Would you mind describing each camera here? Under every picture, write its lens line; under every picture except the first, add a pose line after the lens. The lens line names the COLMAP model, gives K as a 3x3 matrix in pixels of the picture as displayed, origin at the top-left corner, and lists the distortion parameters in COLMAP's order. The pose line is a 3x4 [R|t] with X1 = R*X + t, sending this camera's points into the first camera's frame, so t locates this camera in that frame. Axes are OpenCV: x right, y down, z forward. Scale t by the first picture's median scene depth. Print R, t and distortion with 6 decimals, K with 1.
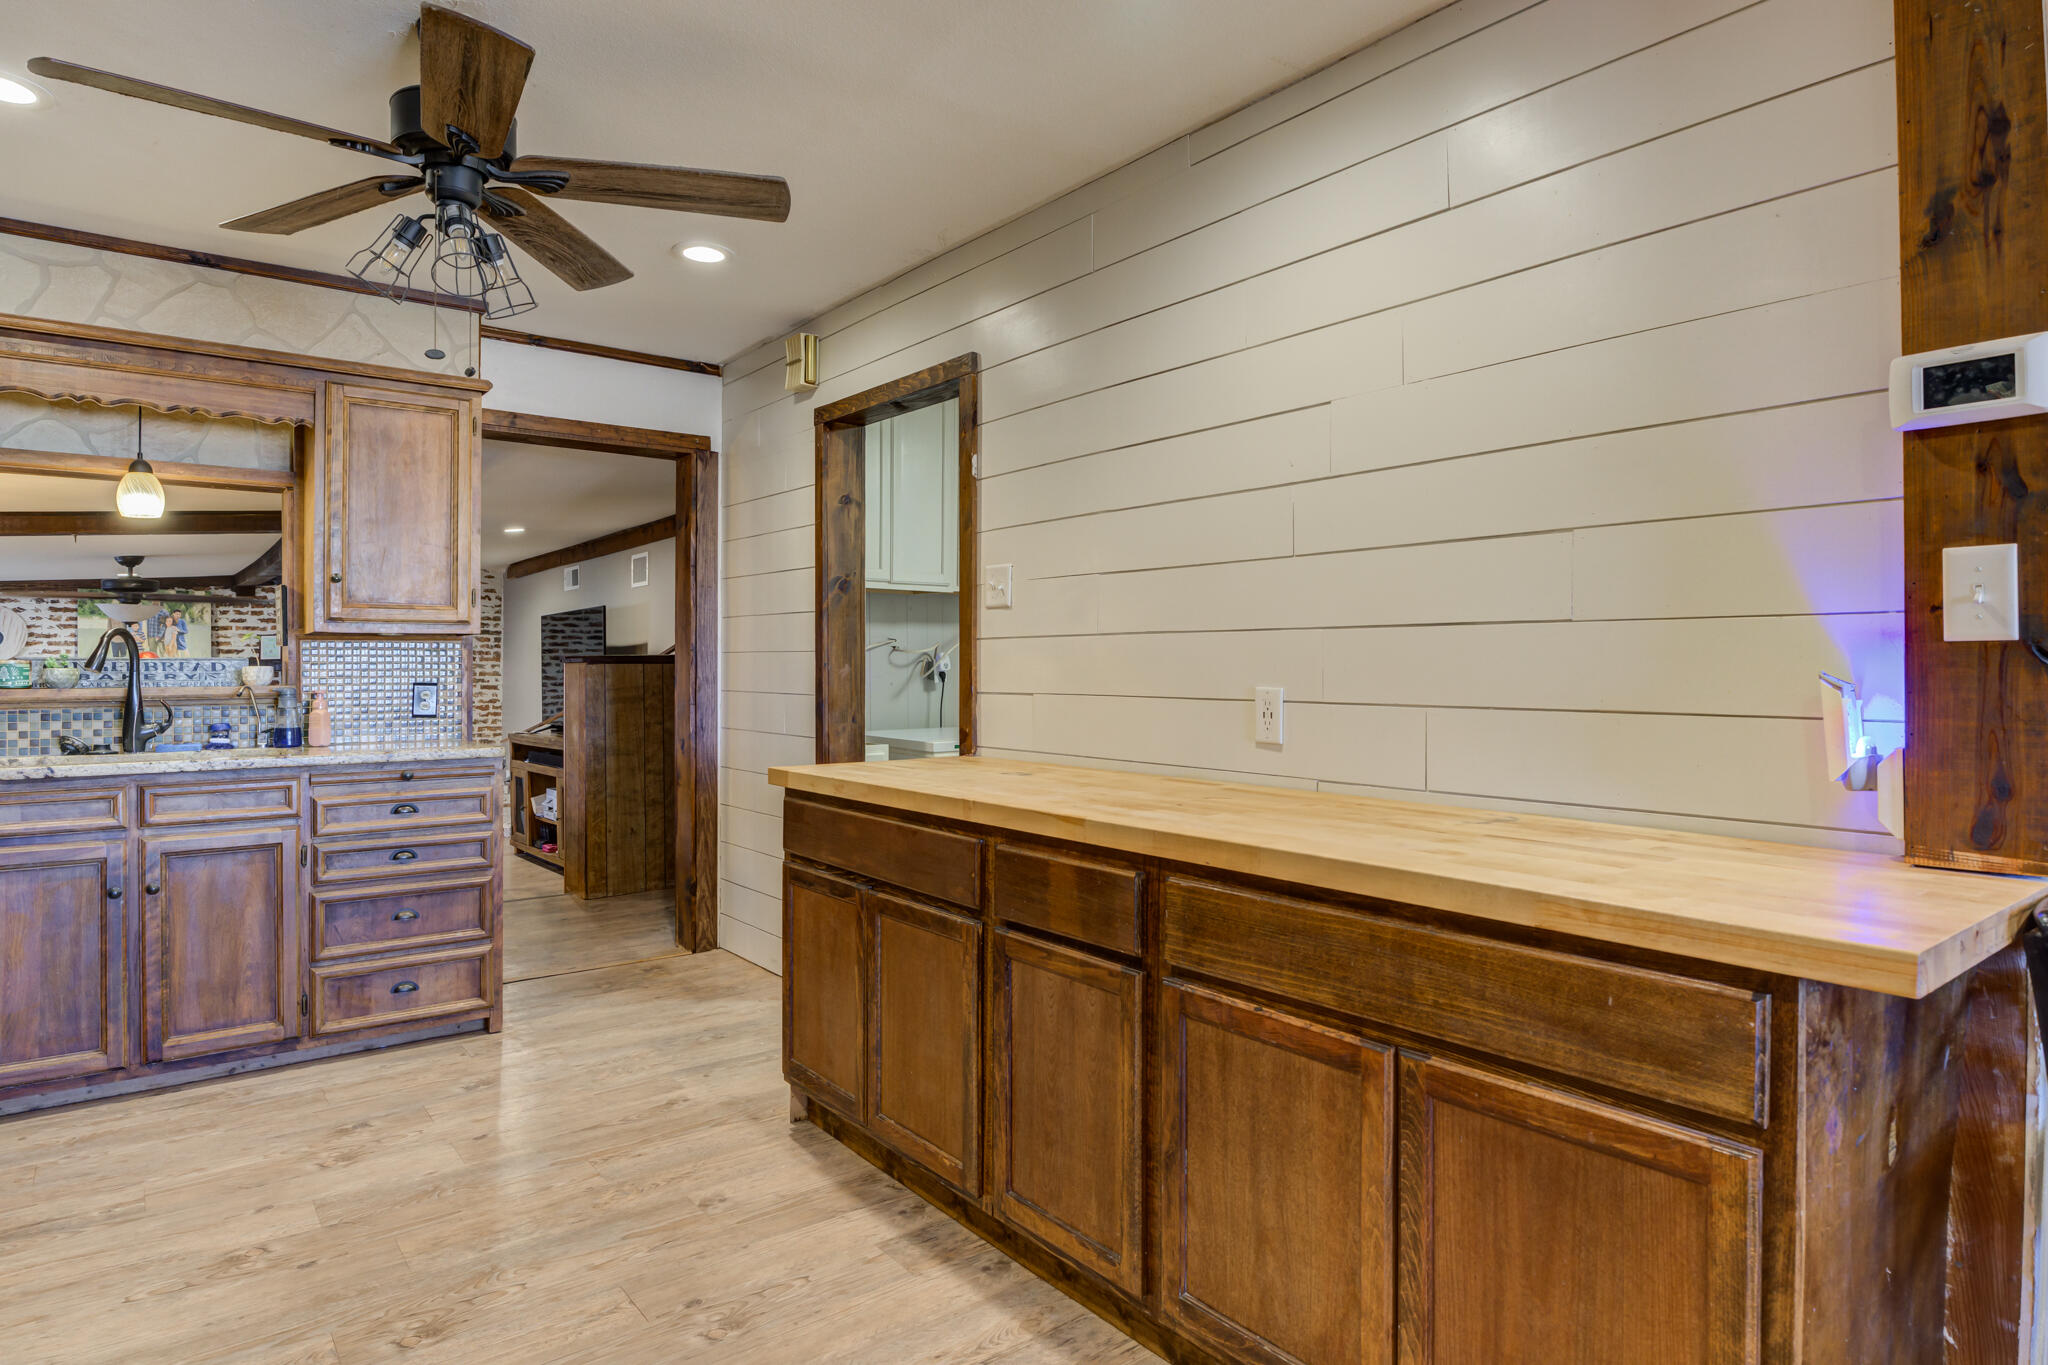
lens RADIAL K [[1145.8, 0, 1000.1], [0, 1145.8, 653.8], [0, 0, 1]] dist [-0.010696, -0.001134]
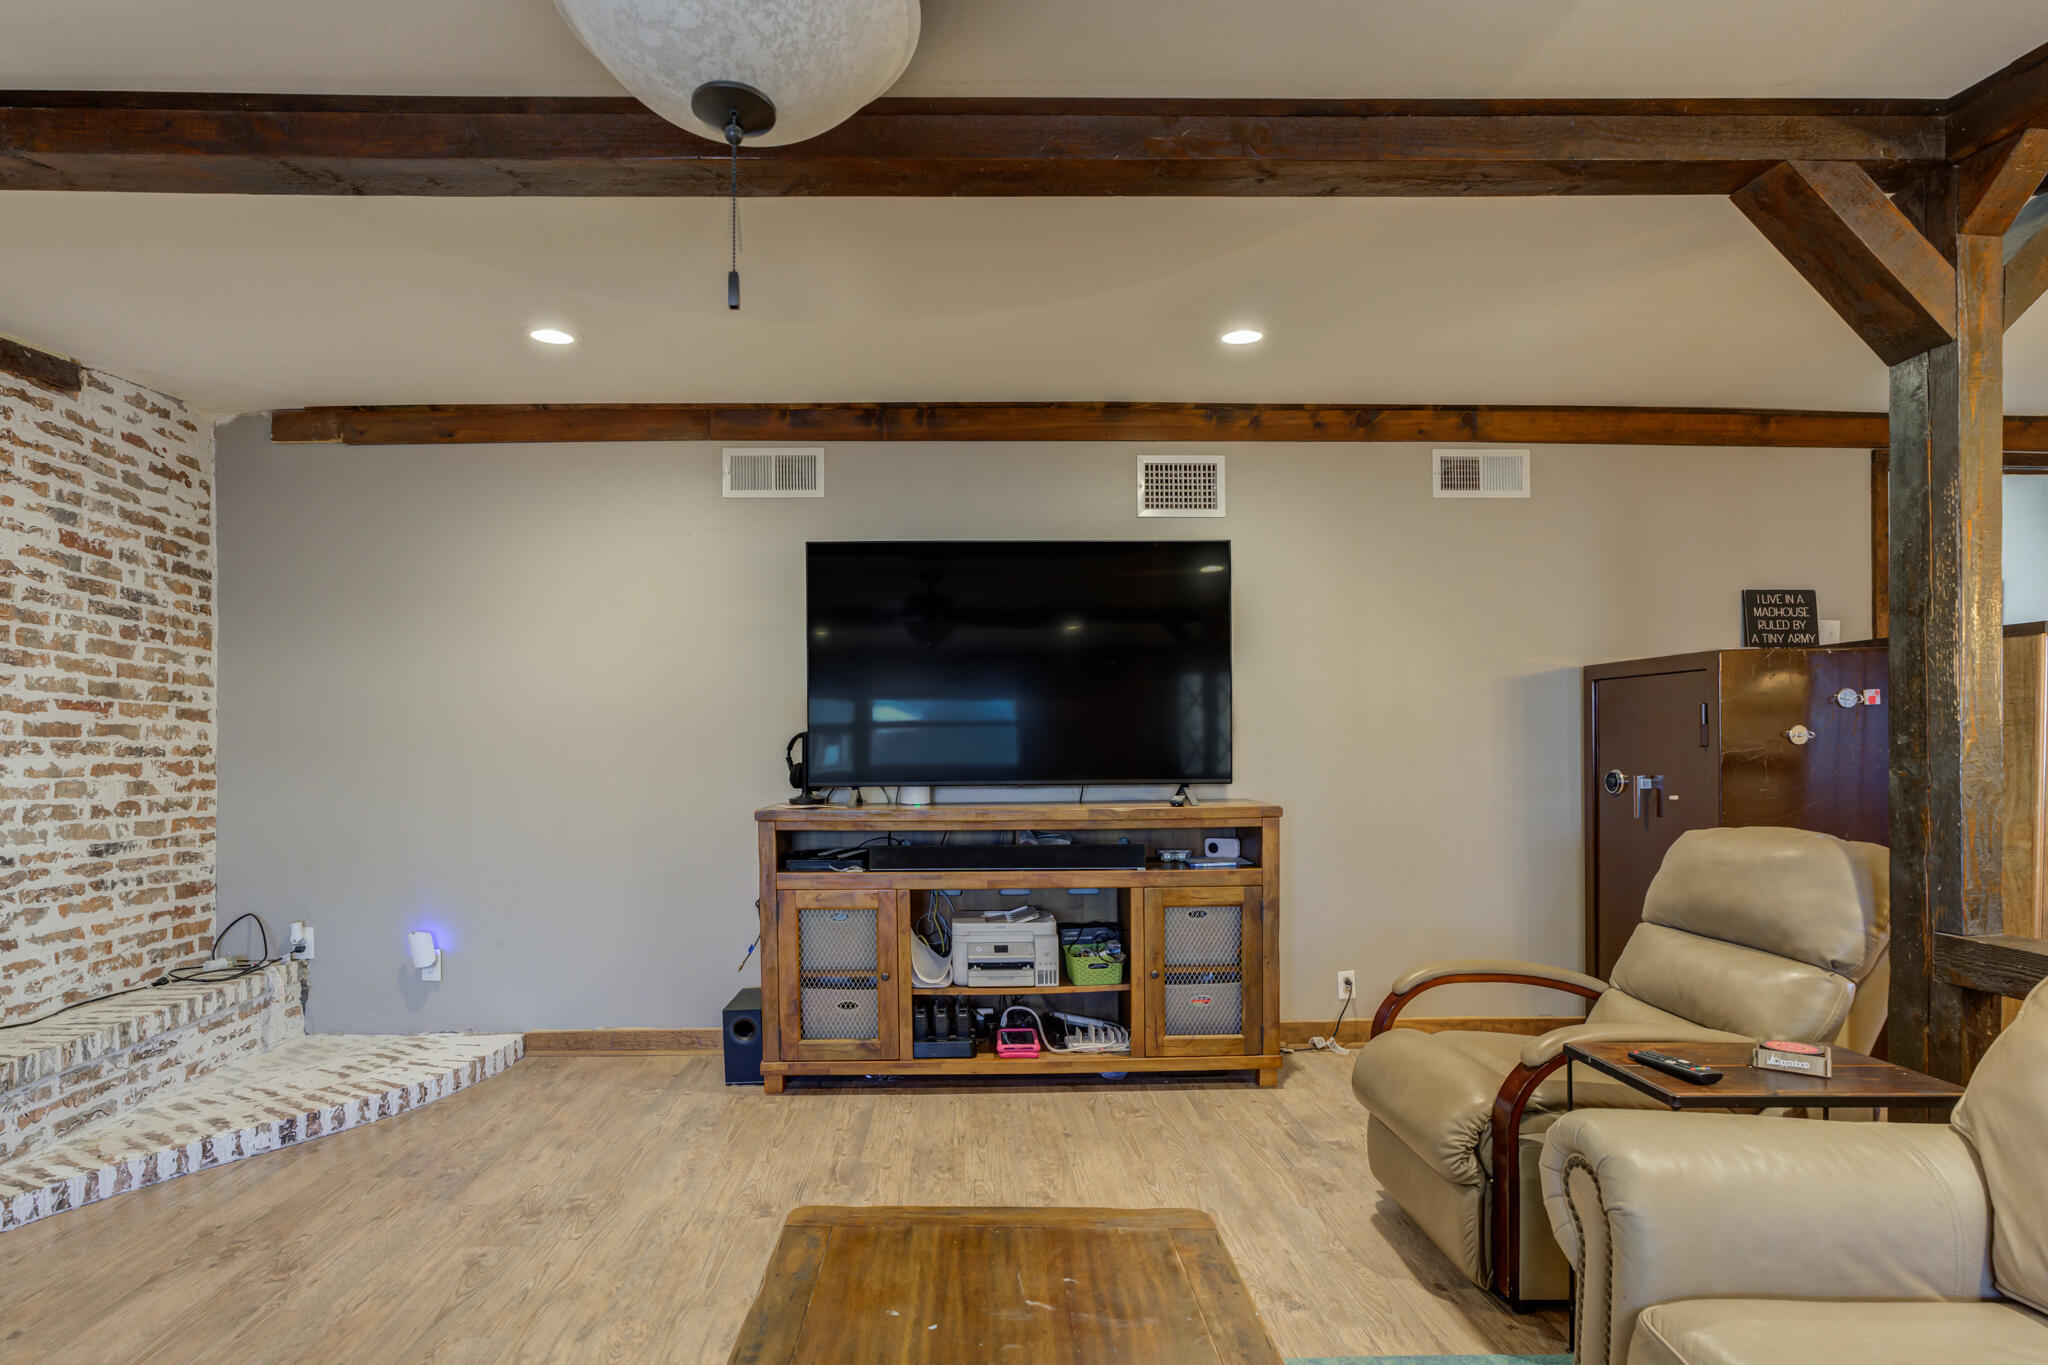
lens RADIAL K [[1052.8, 0, 982.9], [0, 1052.8, 754.7], [0, 0, 1]] dist [-0.011233, 0.006808]
pose [[0.576438, -0.000022, 0.817141, -2.121440], [-0.004348, 0.999986, 0.003094, 0.147720], [-0.817129, -0.005336, 0.576430, 2.129232]]
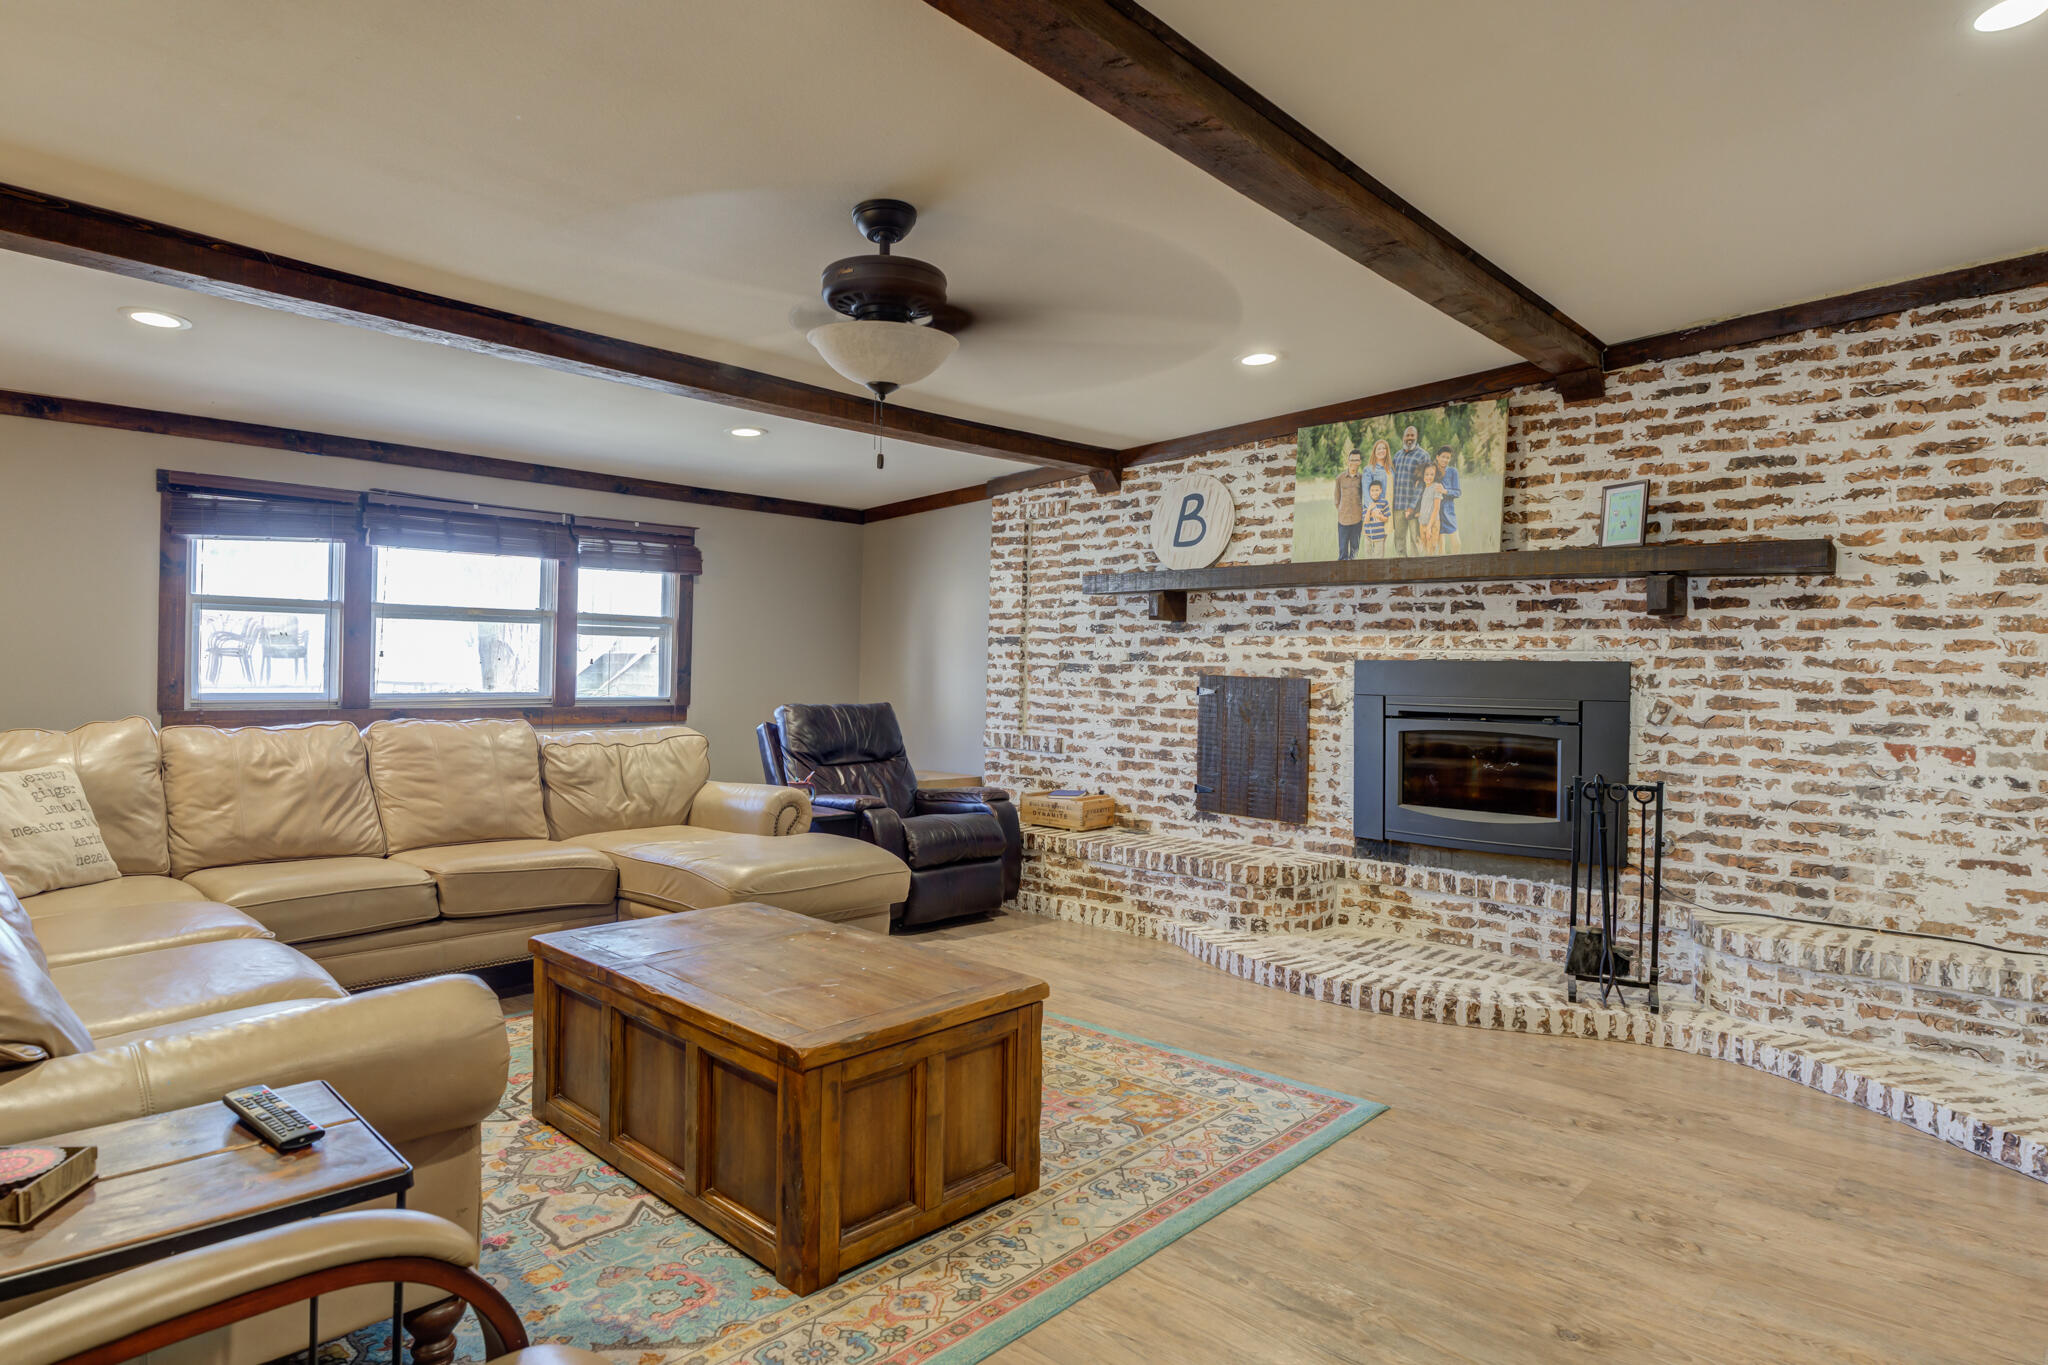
lens RADIAL K [[1145.8, 0, 1002.0], [0, 1145.8, 651.5], [0, 0, 1]] dist [-0.010696, -0.001134]
pose [[0.188045, 0.006400, -0.982139, -0.942074], [-0.018002, 0.999833, 0.003068, 0.145556], [0.981995, 0.017103, 0.188129, 2.329465]]
